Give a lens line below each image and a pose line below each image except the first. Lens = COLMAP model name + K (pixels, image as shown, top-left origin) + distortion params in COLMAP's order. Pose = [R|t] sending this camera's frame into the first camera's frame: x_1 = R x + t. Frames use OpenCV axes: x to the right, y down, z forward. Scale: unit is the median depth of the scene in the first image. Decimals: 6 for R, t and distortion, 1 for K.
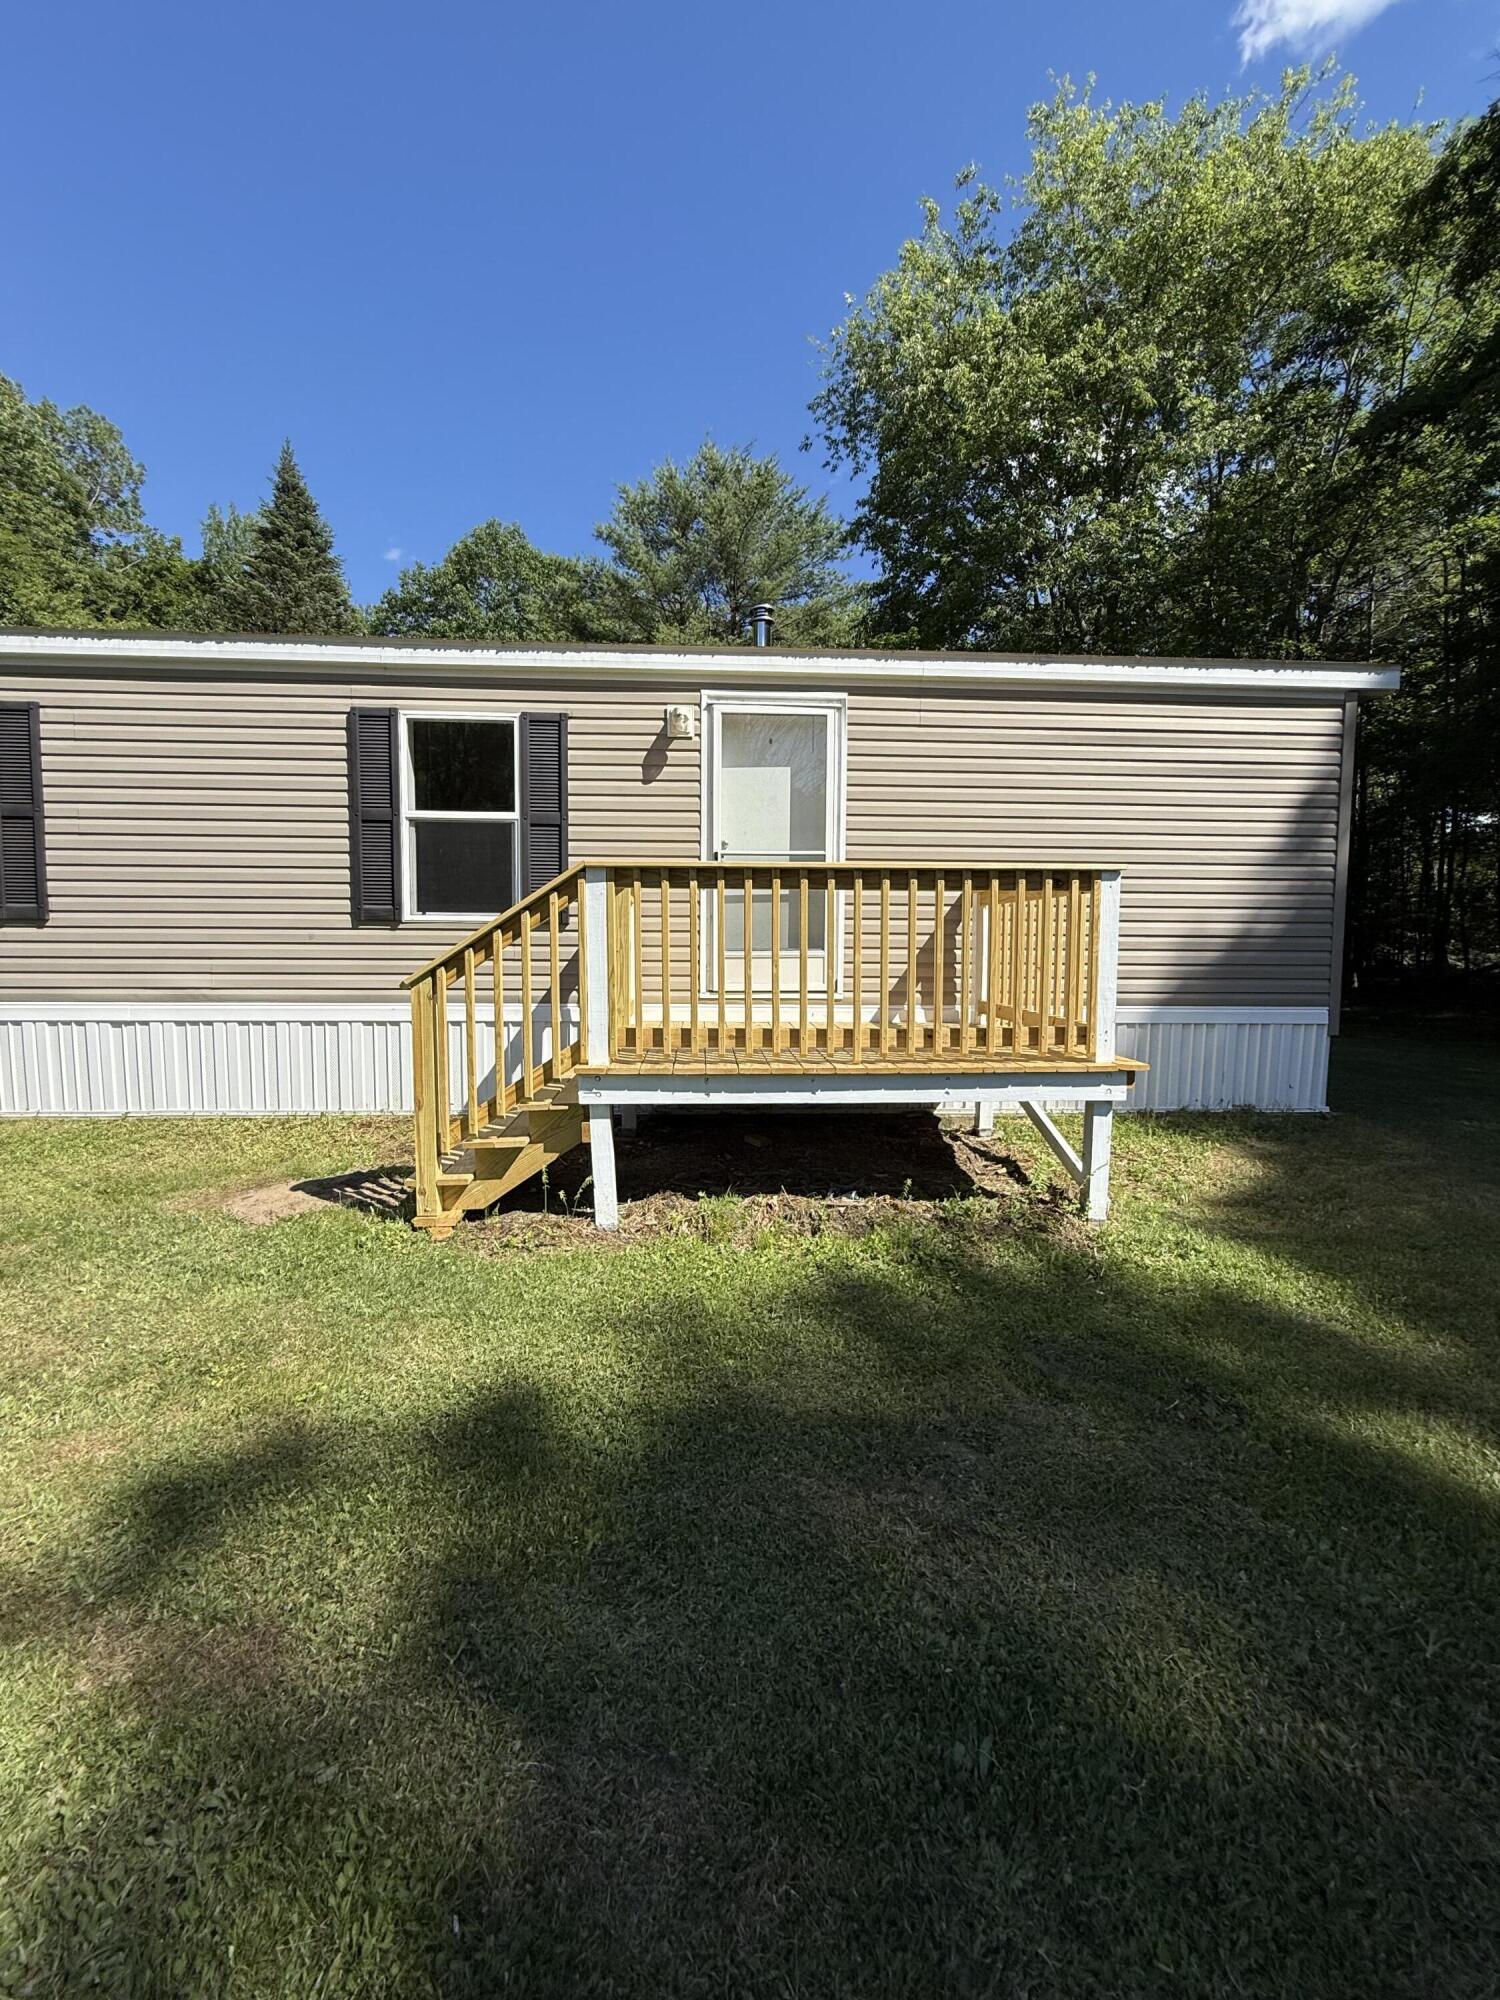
lens RADIAL K [[794.4, 0, 761.0], [0, 794.4, 1003.2], [0, 0, 1]] dist [-0.000722, -0.000193]
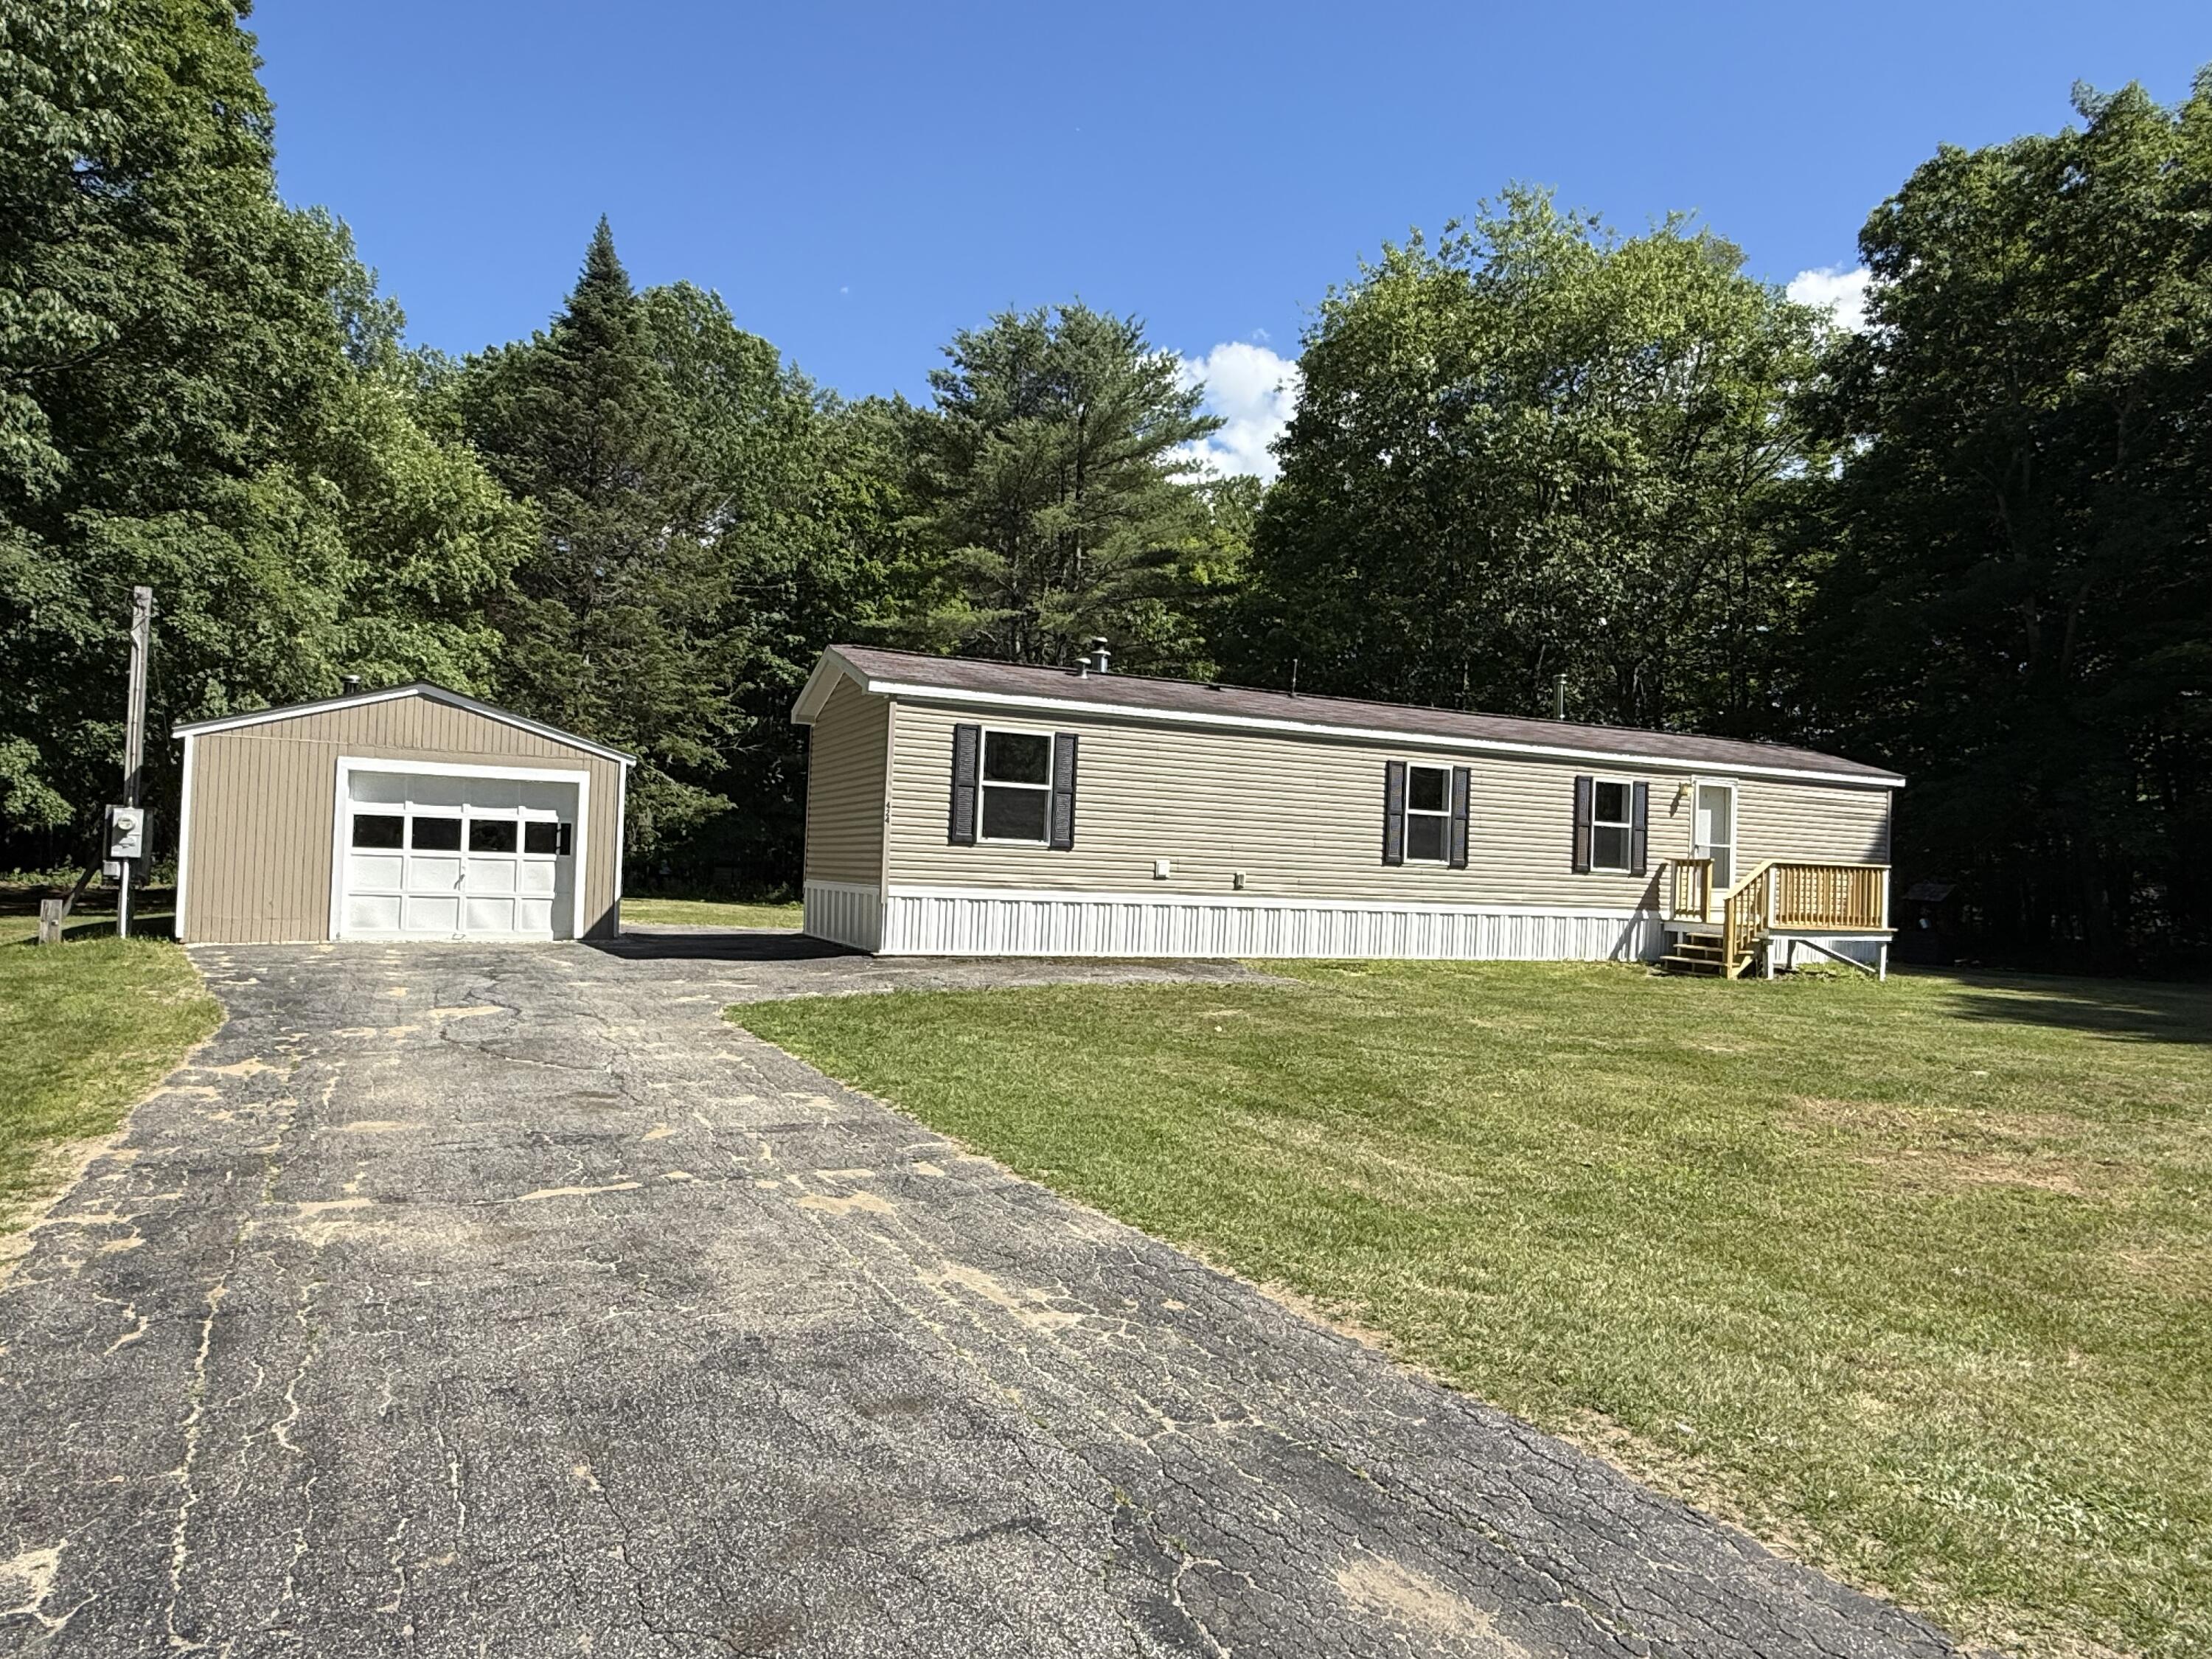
lens RADIAL K [[1362.3, 0, 1106.6], [0, 1362.3, 843.8], [0, 0, 1]] dist [-0.007077, 0.007324]
pose [[0.936810, 0.036886, 0.347890, -3.066925], [-0.007584, 0.996334, -0.085216, 0.157805], [-0.349758, 0.077192, 0.933655, -2.103821]]
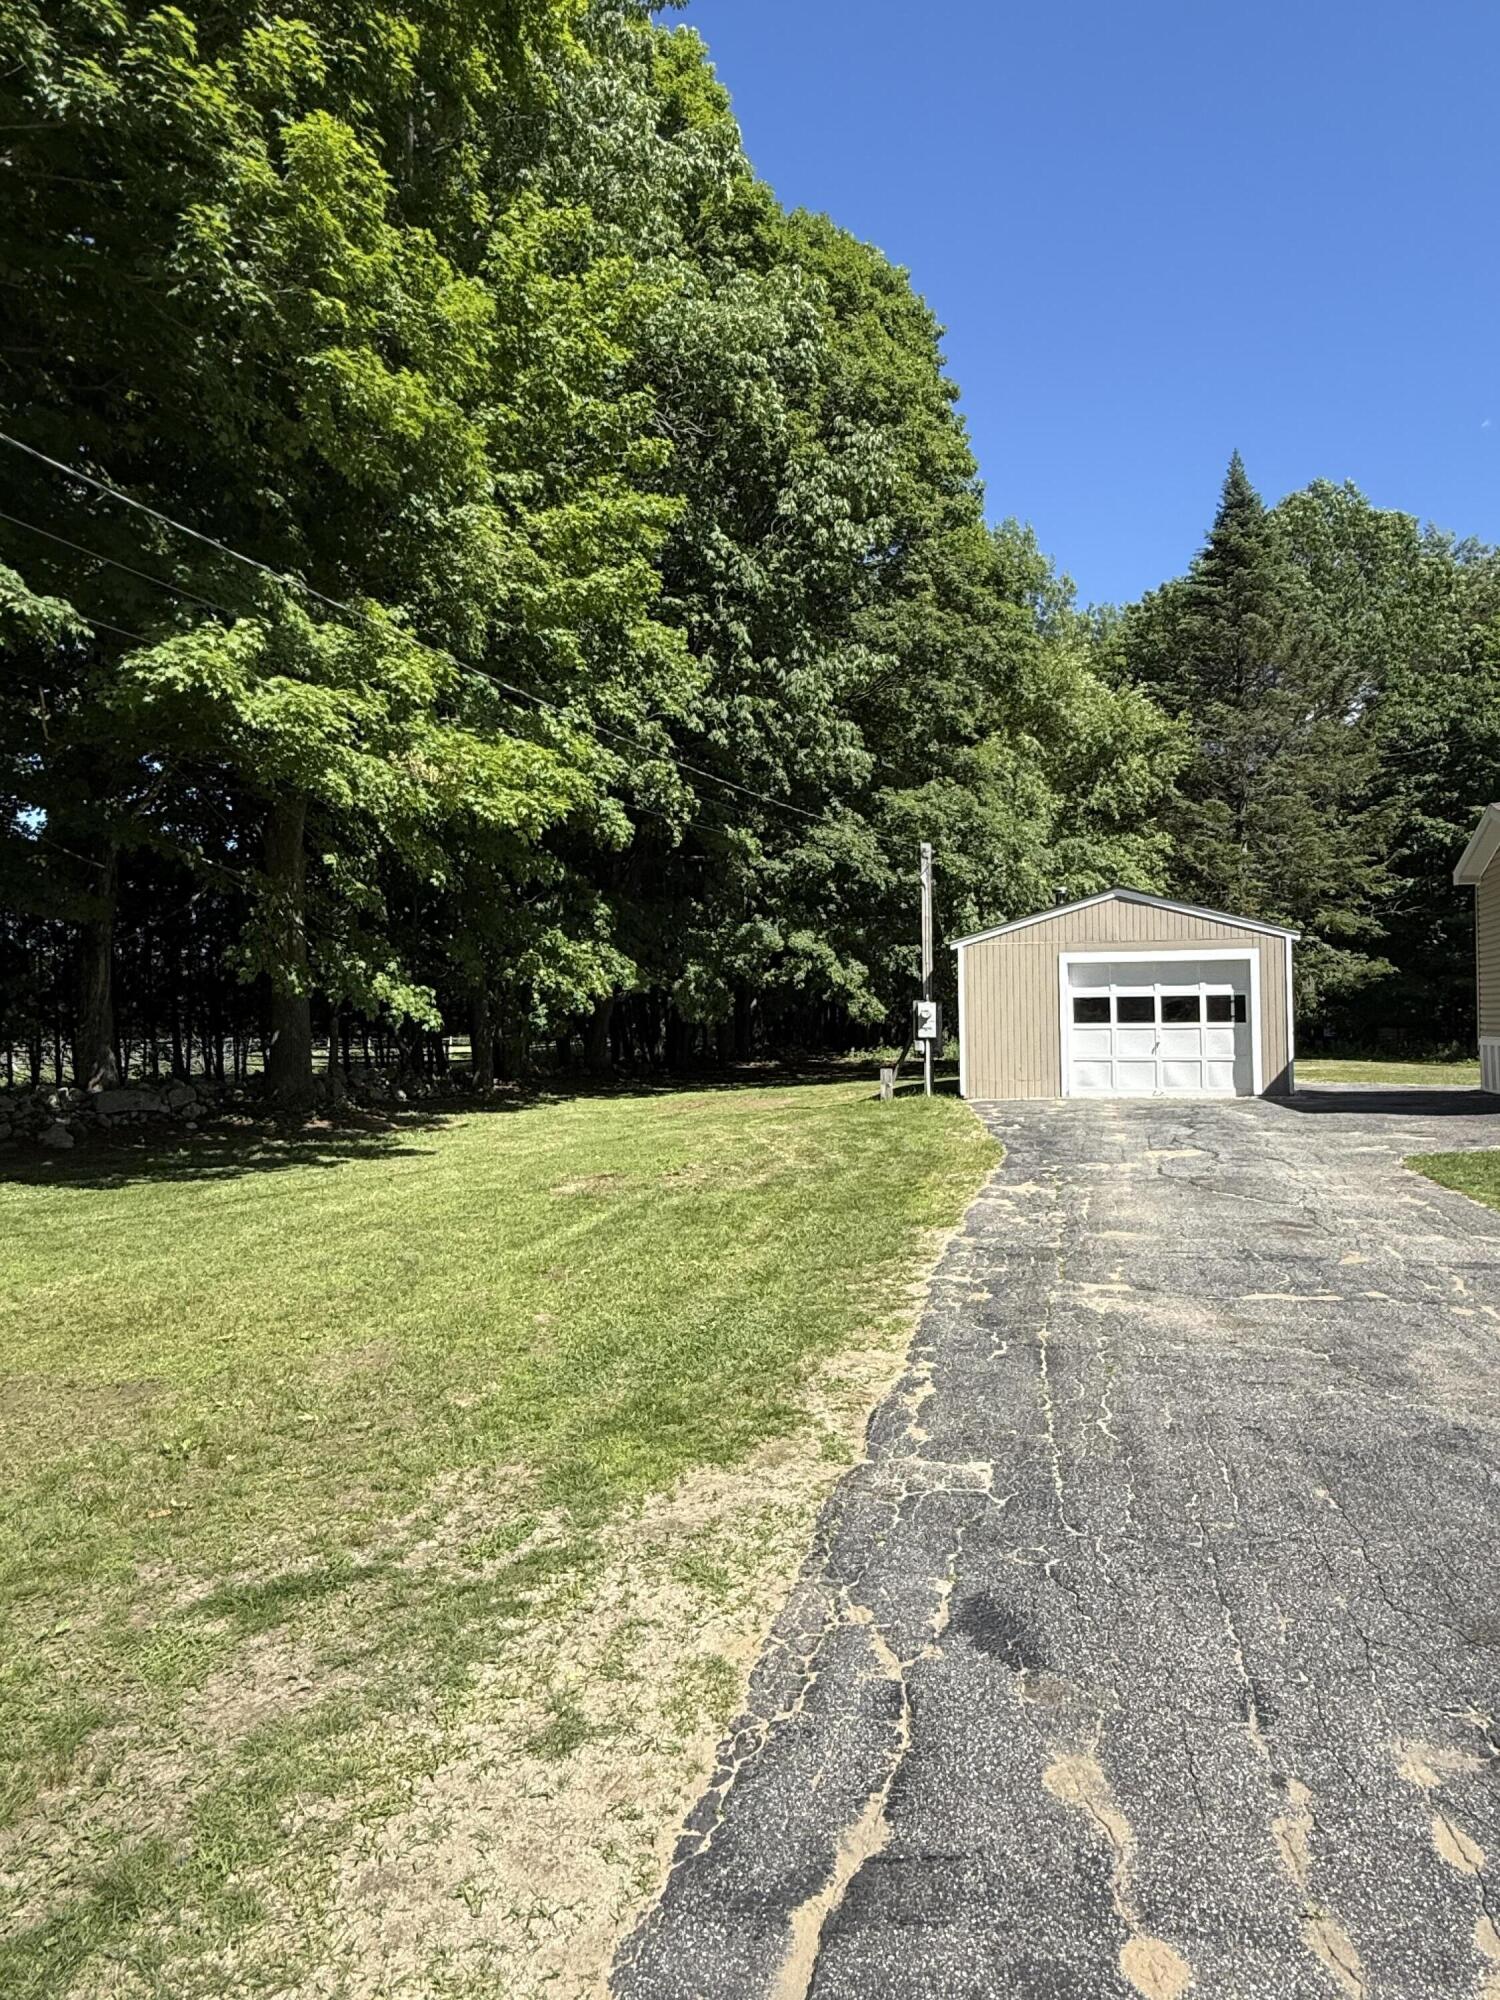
lens RADIAL K [[1231.7, 0, 756.3], [0, 1231.7, 995.4], [0, 0, 1]] dist [-0.007077, 0.007324]
pose [[0.924311, -0.018921, -0.381171, -3.099102], [-0.016635, 0.995824, -0.089770, 0.171825], [0.381278, 0.089316, 0.920136, -2.290561]]
